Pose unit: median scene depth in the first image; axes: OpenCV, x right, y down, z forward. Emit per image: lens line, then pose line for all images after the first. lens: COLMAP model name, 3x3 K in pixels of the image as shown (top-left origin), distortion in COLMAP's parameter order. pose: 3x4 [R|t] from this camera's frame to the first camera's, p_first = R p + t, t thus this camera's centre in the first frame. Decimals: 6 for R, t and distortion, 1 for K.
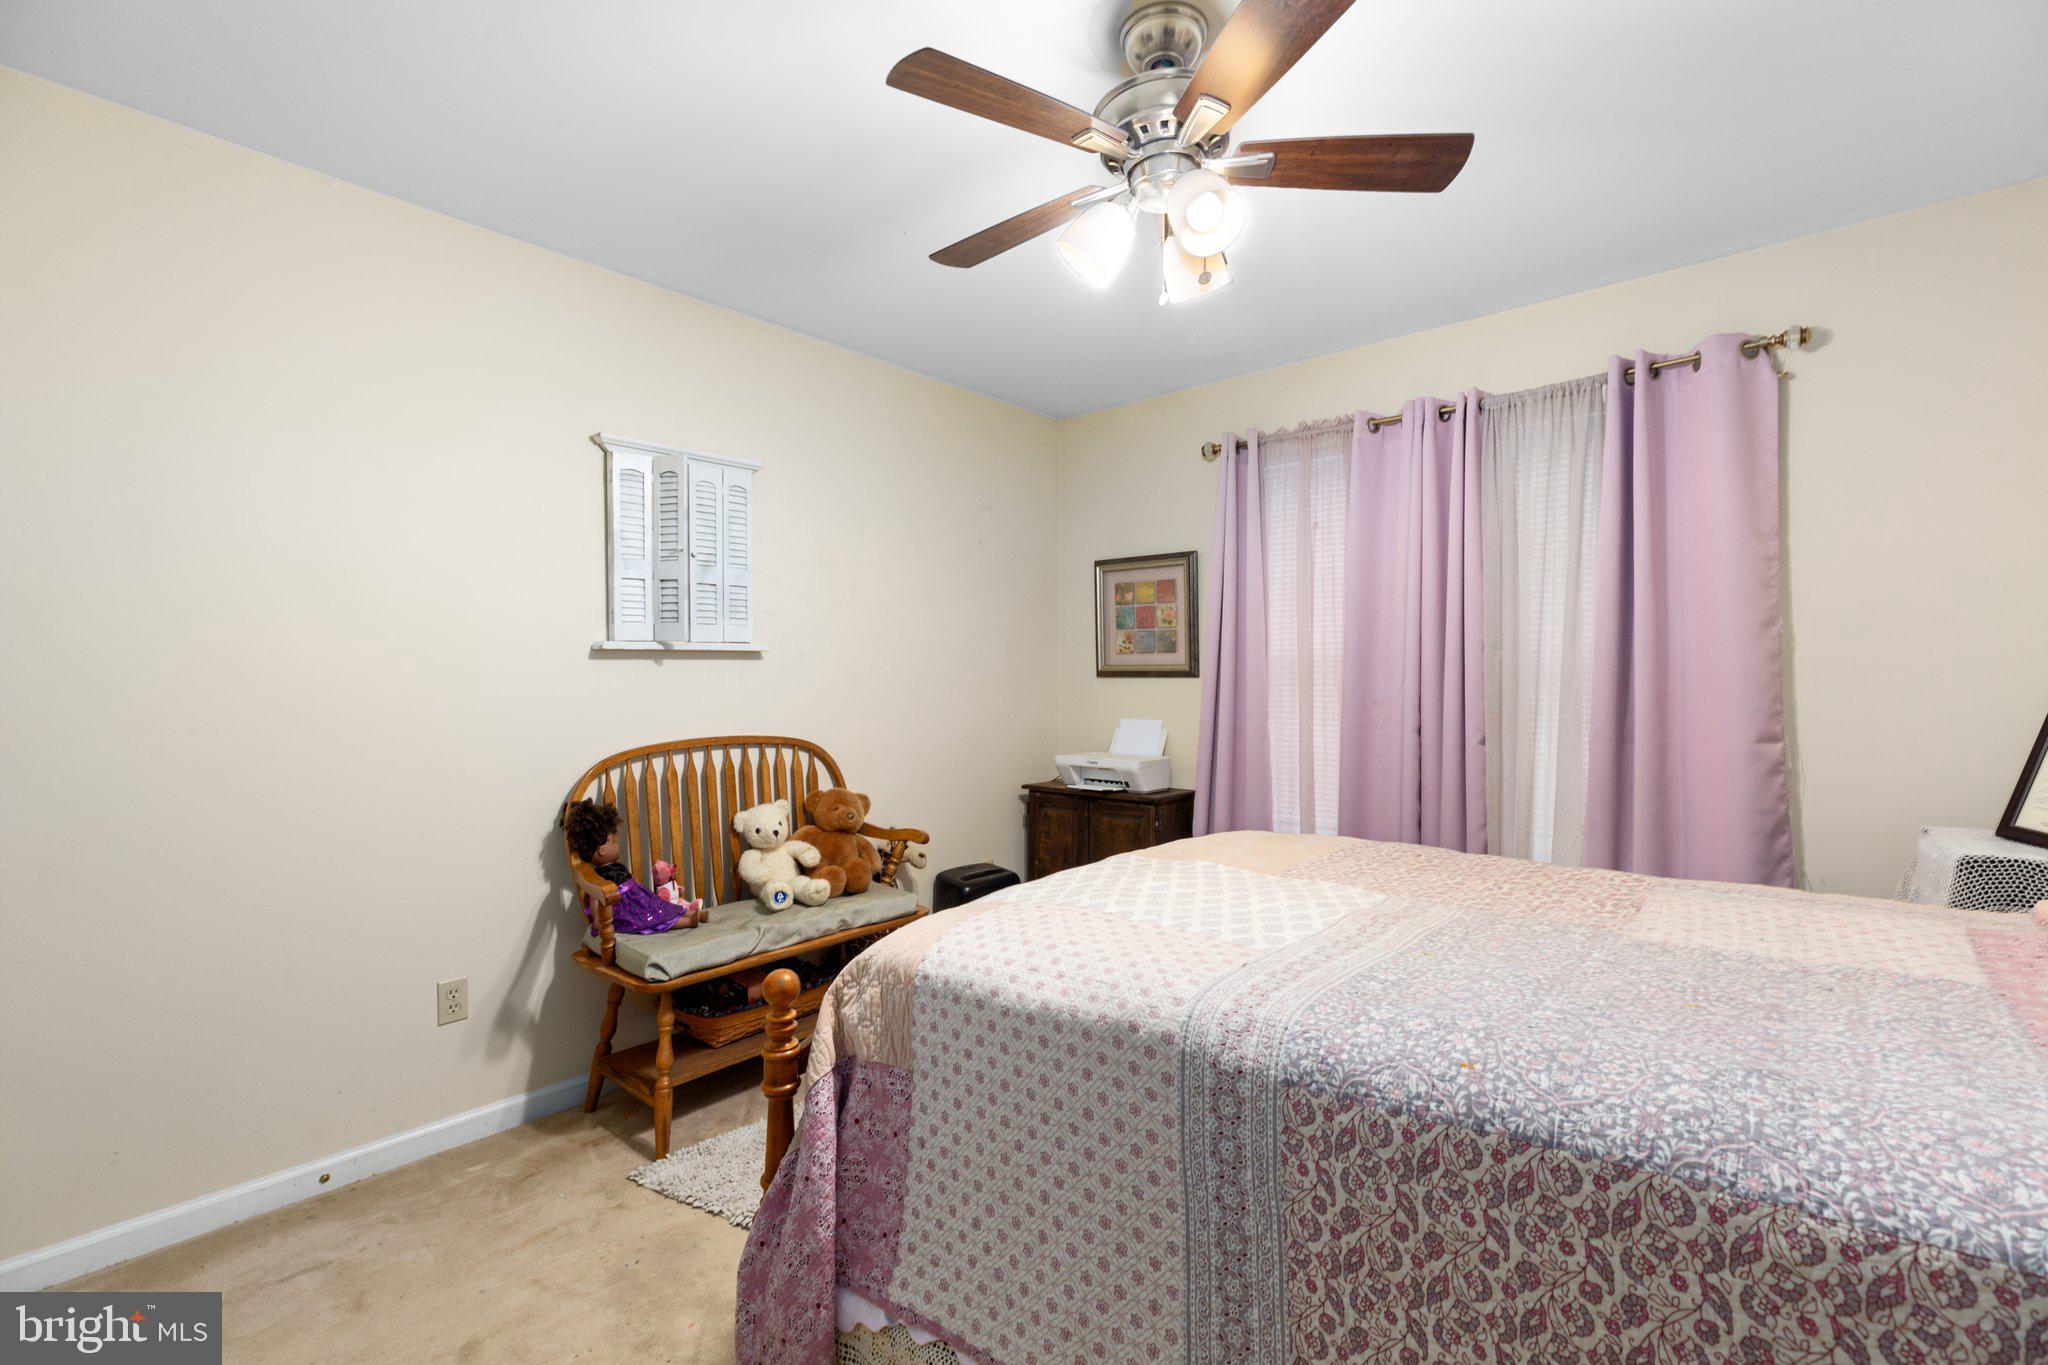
lens RADIAL K [[926.0, 0, 1021.5], [0, 926.0, 673.9], [0, 0, 1]] dist [0.000696, 0.001715]
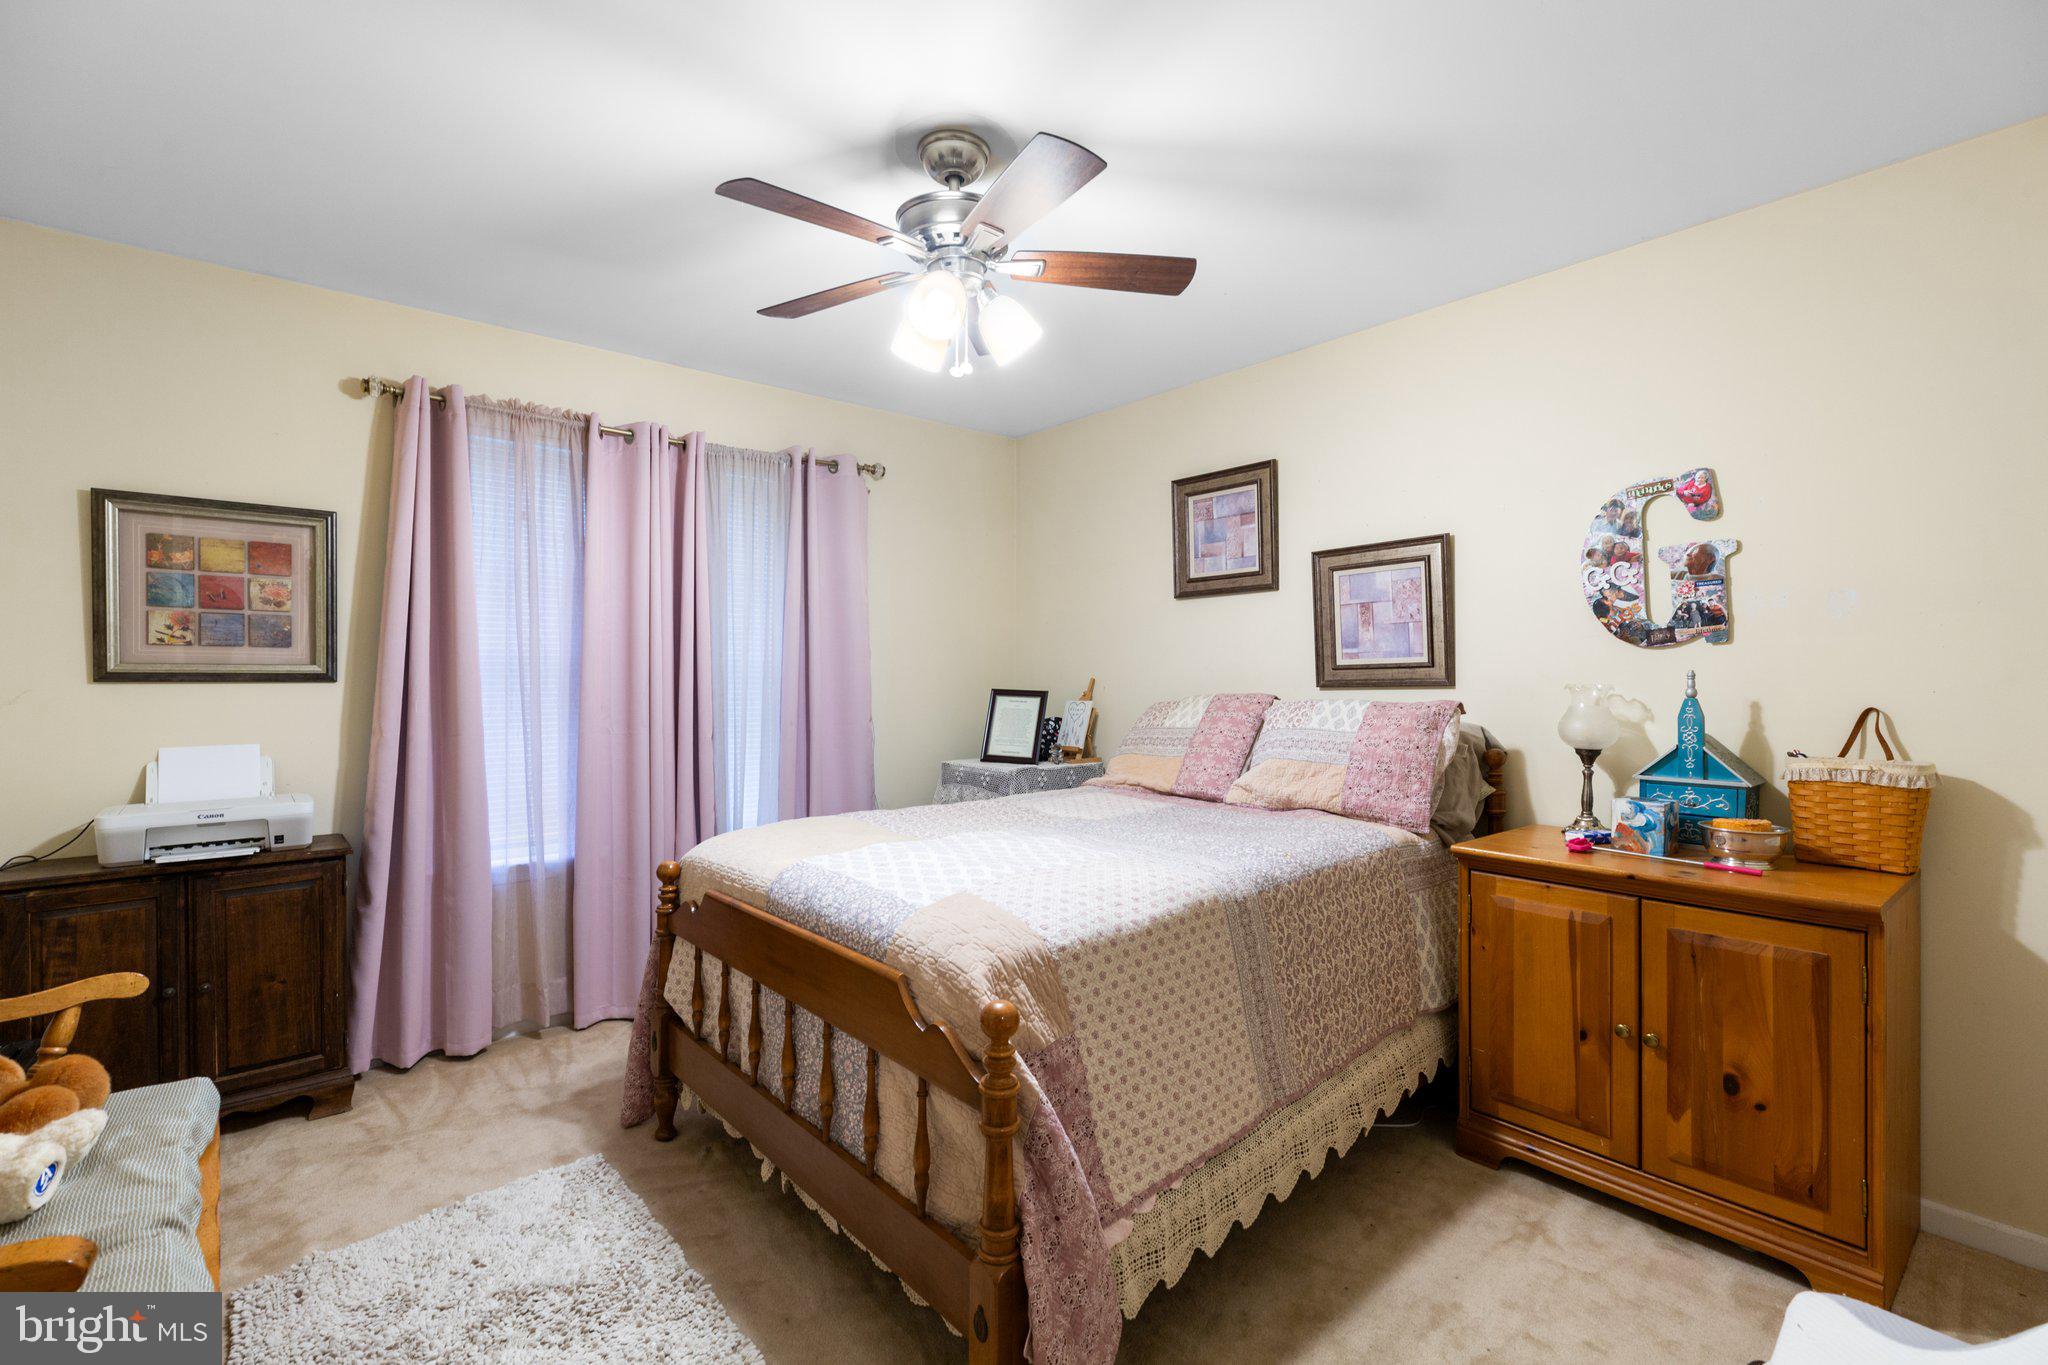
lens RADIAL K [[926.0, 0, 1023.7], [0, 926.0, 683.4], [0, 0, 1]] dist [0.000696, 0.001715]
pose [[0.131360, -0.006722, 0.991312, -0.479451], [-0.004732, 0.999961, 0.007407, -0.002990], [-0.991323, -0.005664, 0.131323, 0.348285]]
